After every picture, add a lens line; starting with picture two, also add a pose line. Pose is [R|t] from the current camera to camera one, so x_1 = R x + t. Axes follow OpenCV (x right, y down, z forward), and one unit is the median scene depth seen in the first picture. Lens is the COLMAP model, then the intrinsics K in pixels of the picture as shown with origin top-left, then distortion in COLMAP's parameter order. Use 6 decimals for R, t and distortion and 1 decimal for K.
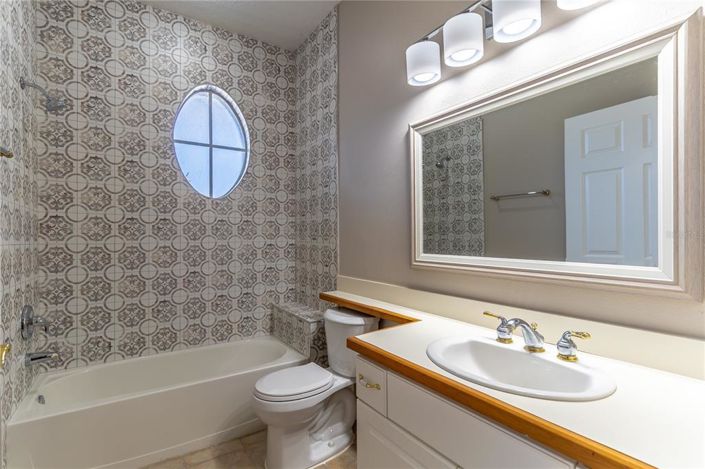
lens RADIAL K [[340.2, 0, 352.1], [0, 340.2, 235.0], [0, 0, 1]] dist [-0.001595, 0.000301]
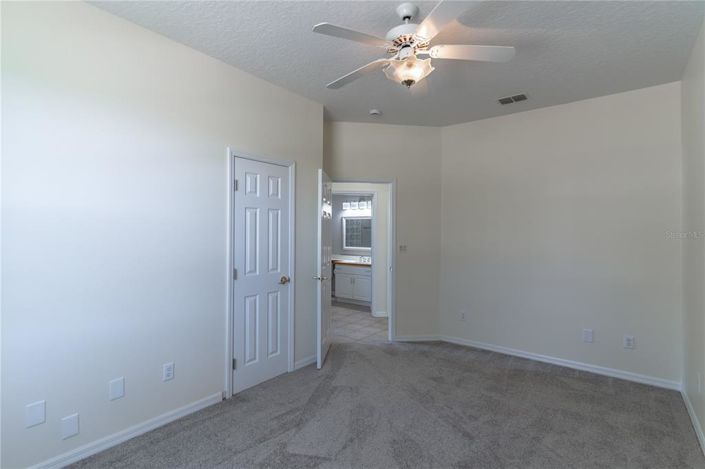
lens RADIAL K [[340.2, 0, 352.3], [0, 340.2, 235.1], [0, 0, 1]] dist [-0.001595, 0.000301]
pose [[0.949815, 0.009591, 0.312664, -1.105361], [-0.008746, 0.999953, -0.004107, -0.080354], [-0.312689, 0.001166, 0.949855, -3.268134]]
